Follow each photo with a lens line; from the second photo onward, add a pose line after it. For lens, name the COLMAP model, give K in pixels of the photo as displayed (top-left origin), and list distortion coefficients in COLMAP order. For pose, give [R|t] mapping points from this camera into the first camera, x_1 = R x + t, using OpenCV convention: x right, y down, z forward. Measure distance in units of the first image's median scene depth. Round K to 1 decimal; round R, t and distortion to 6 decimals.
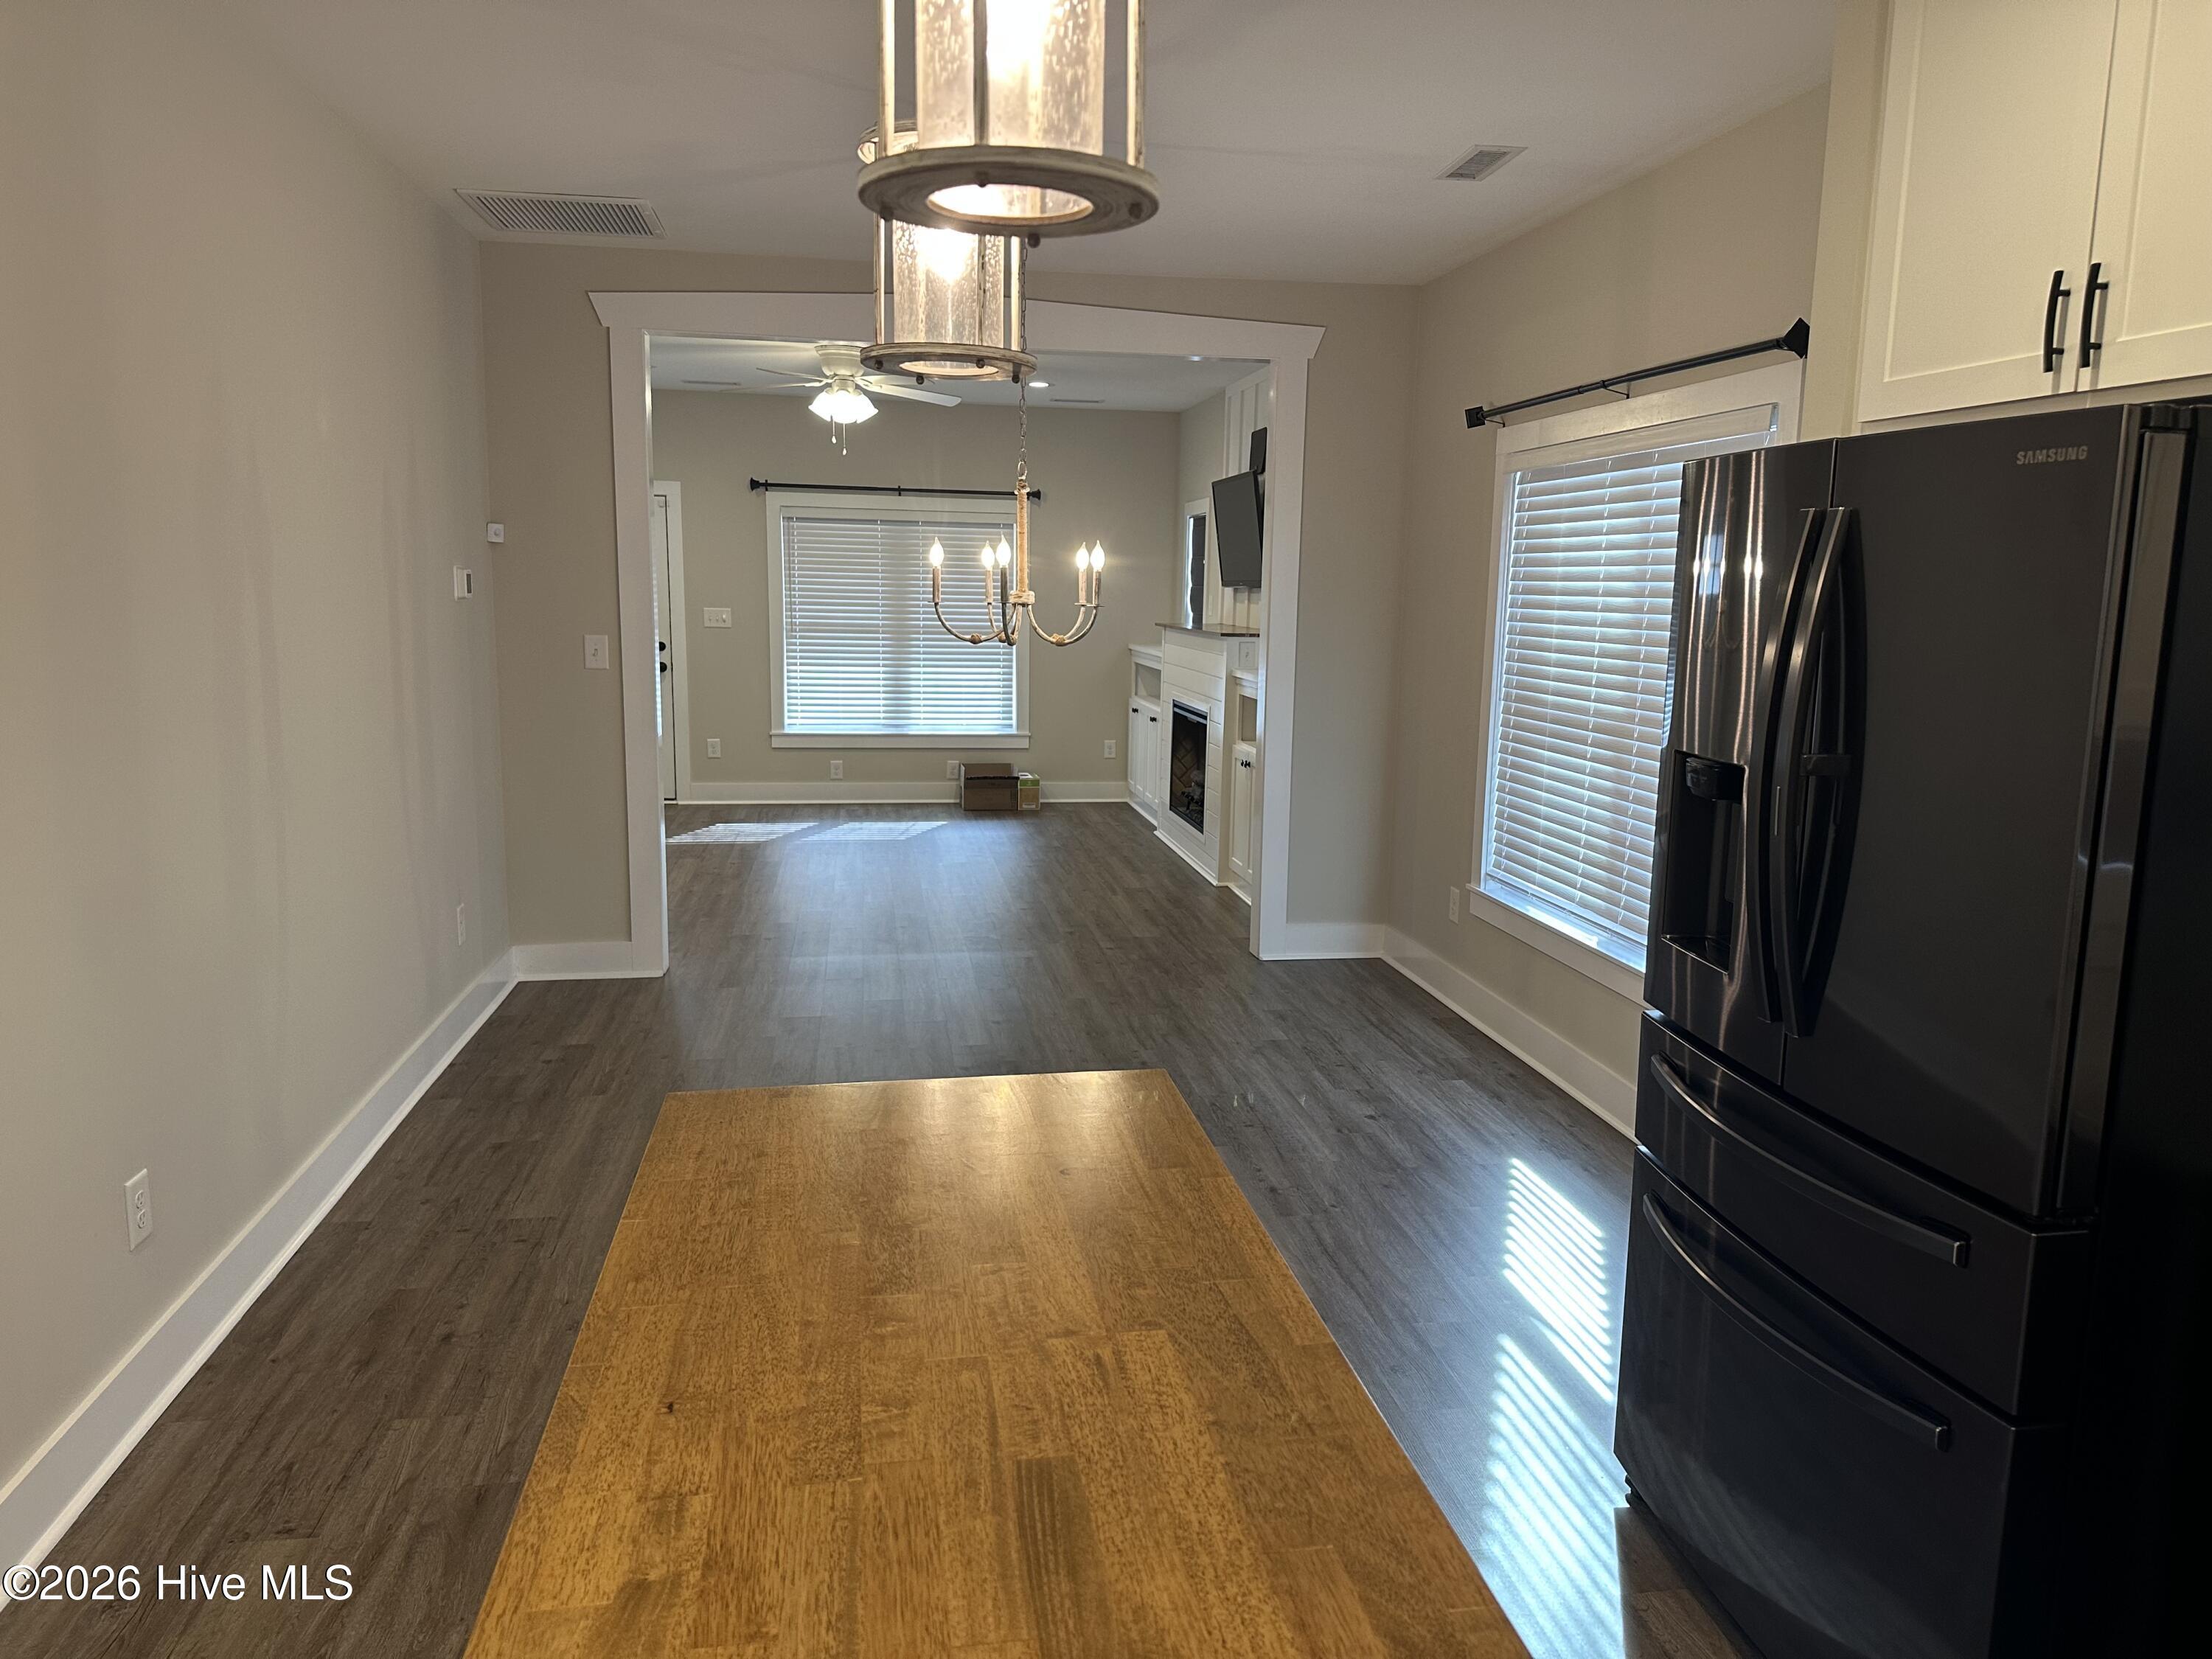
lens RADIAL K [[1539.2, 0, 1106.0], [0, 1539.2, 829.5], [0, 0, 1]] dist [-0.000411, -0.000741]
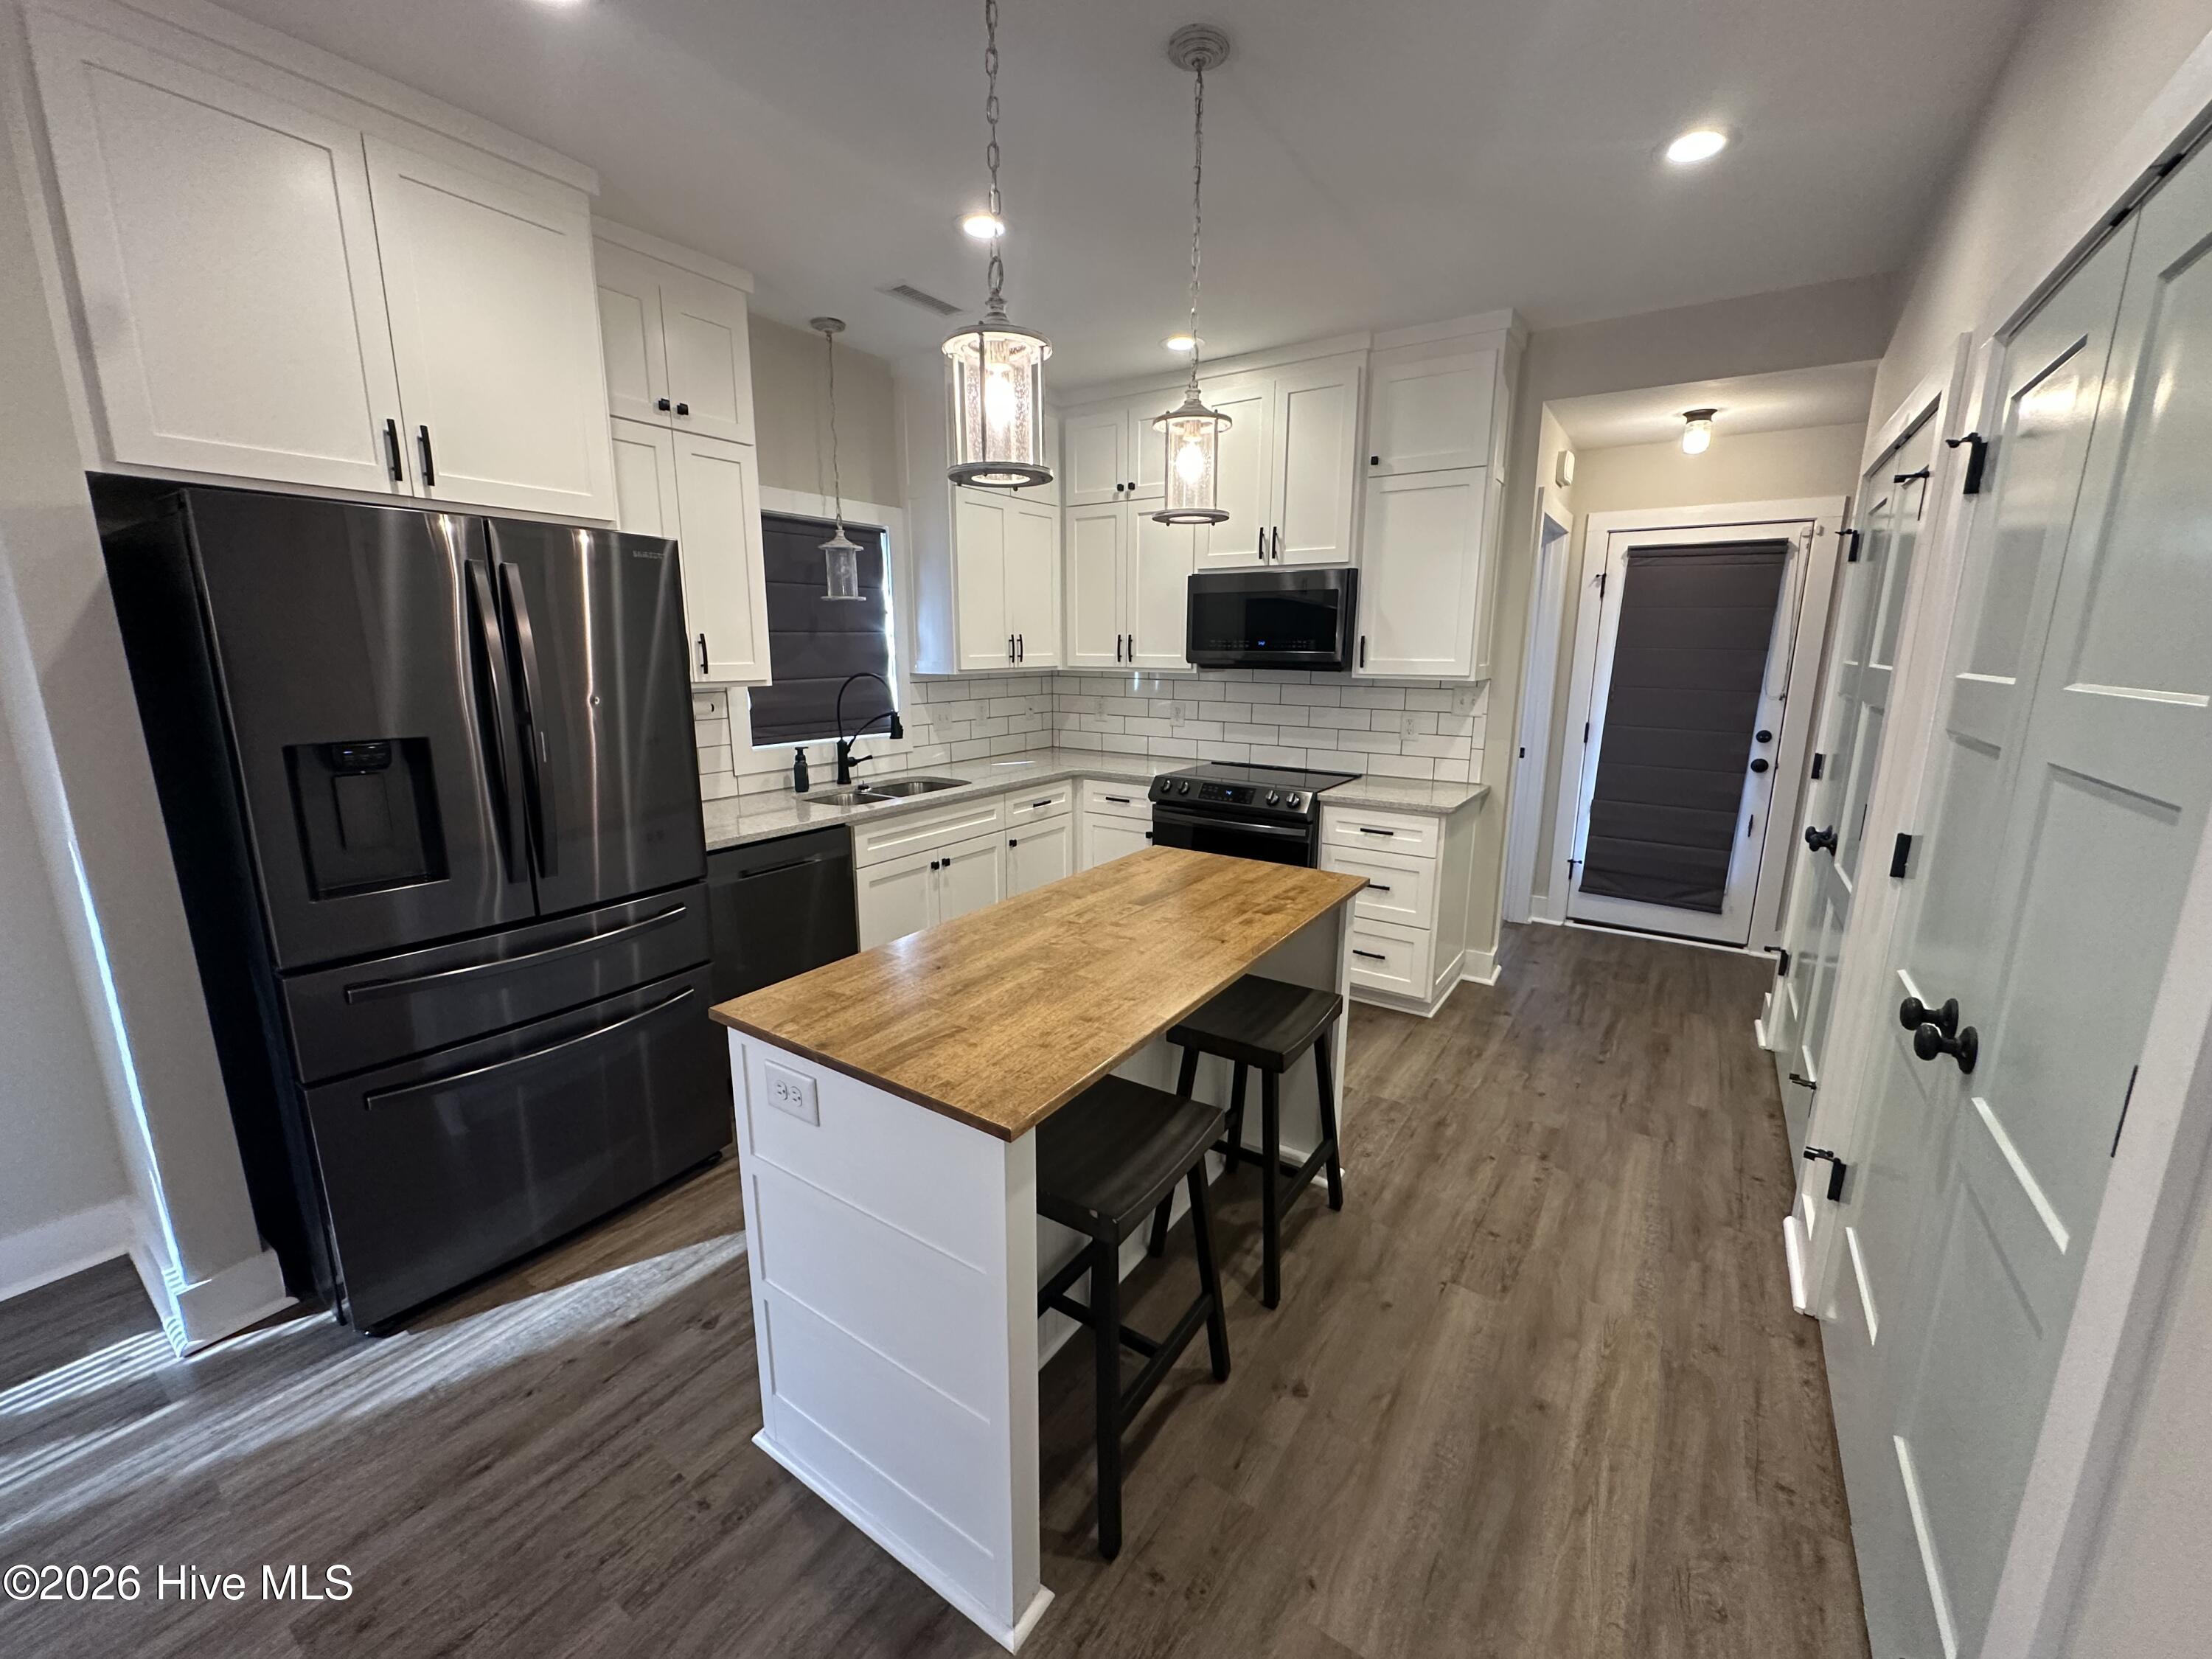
lens RADIAL K [[878.5, 0, 1106.0], [0, 878.5, 829.5], [0, 0, 1]] dist [0.001244, 0.000060]
pose [[-0.730524, -0.160082, 0.663859, -1.146470], [0.091617, 0.940372, 0.327577, -0.318081], [-0.676713, 0.300124, -0.672298, 2.180172]]
